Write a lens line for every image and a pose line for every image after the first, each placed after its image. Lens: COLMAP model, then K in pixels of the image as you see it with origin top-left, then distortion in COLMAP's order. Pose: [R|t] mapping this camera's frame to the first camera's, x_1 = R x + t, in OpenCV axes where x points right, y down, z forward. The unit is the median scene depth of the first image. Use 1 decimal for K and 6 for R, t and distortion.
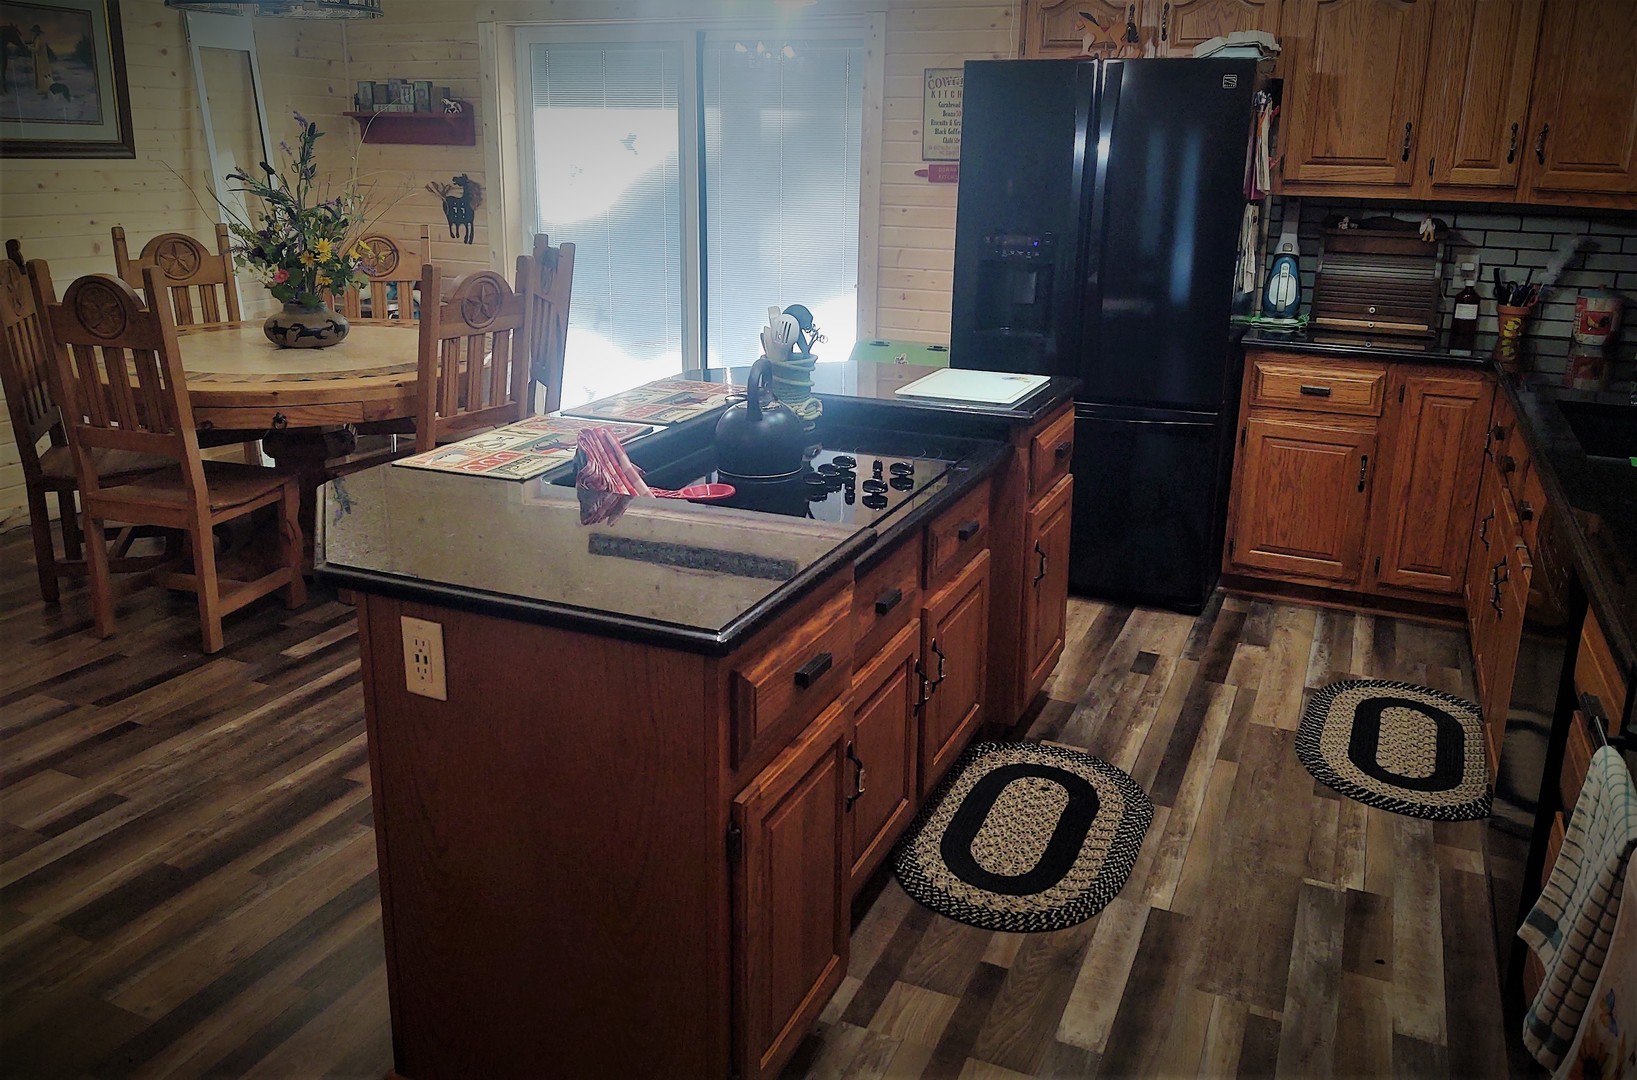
lens RADIAL K [[1262.5, 0, 839.7], [0, 1262.5, 491.0], [0, 0, 1]] dist [0.018132, -0.025268]
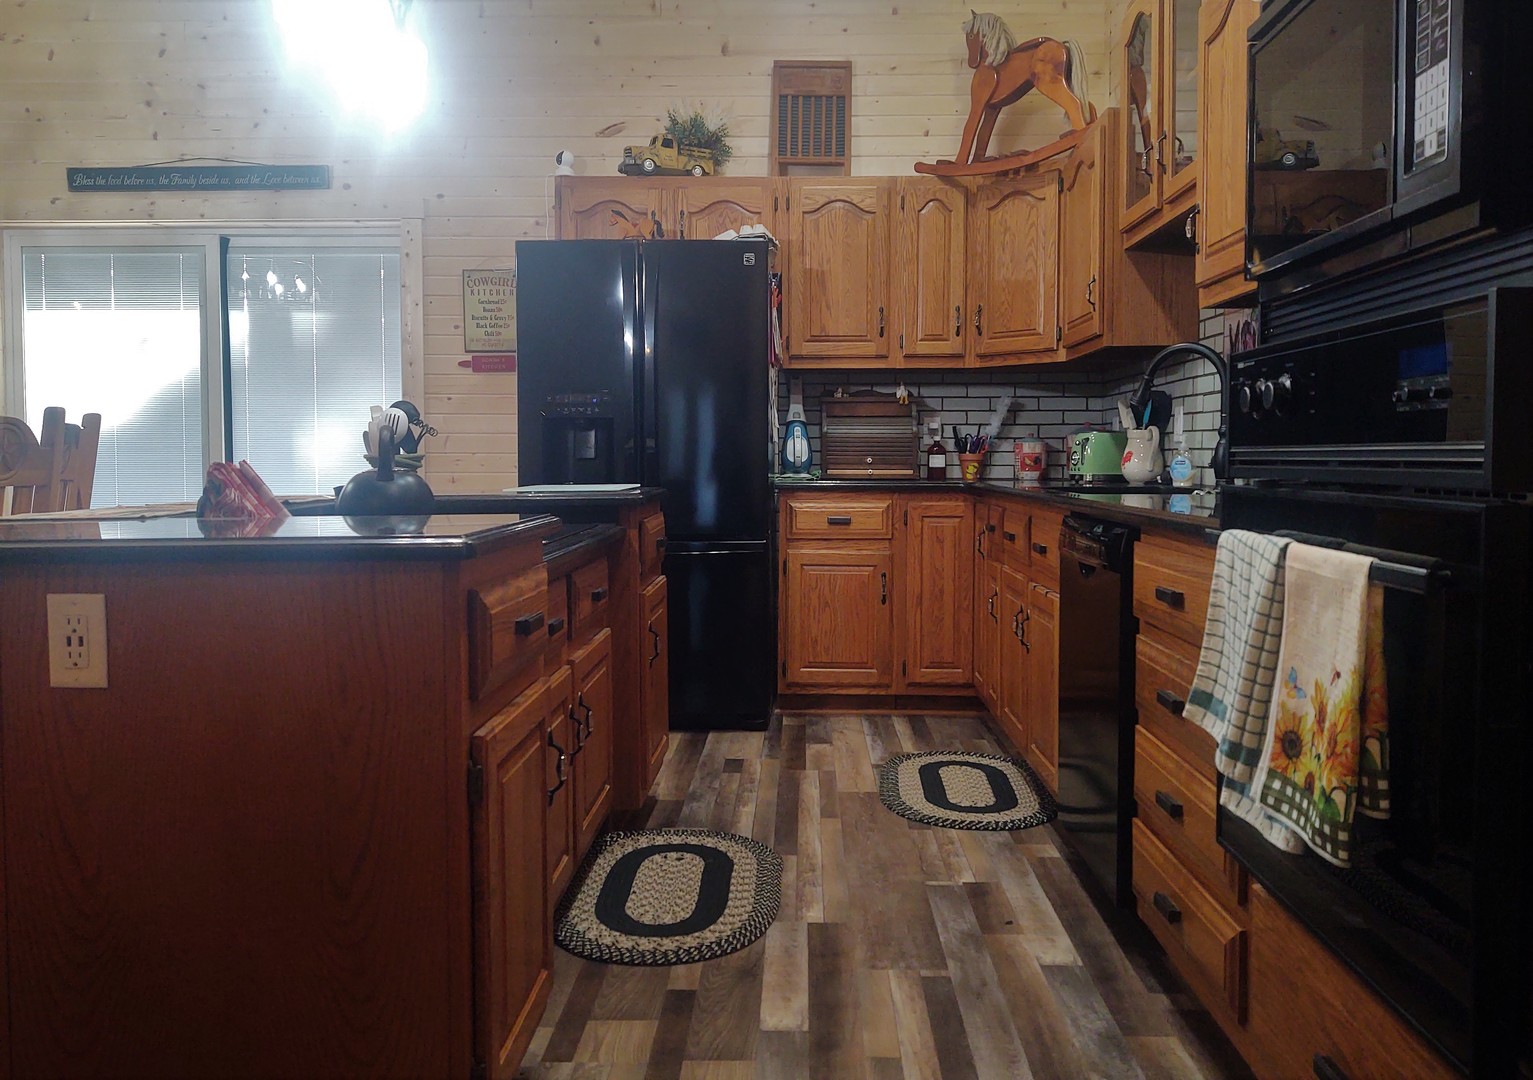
lens RADIAL K [[1177.0, 0, 794.1], [0, 1177.0, 519.3], [0, 0, 1]] dist [0.049244, -0.047706]
pose [[0.922102, -0.039982, 0.384875, -0.088636], [0.120713, 0.974732, -0.187951, 0.126495], [-0.367636, 0.219769, 0.903629, 0.027986]]
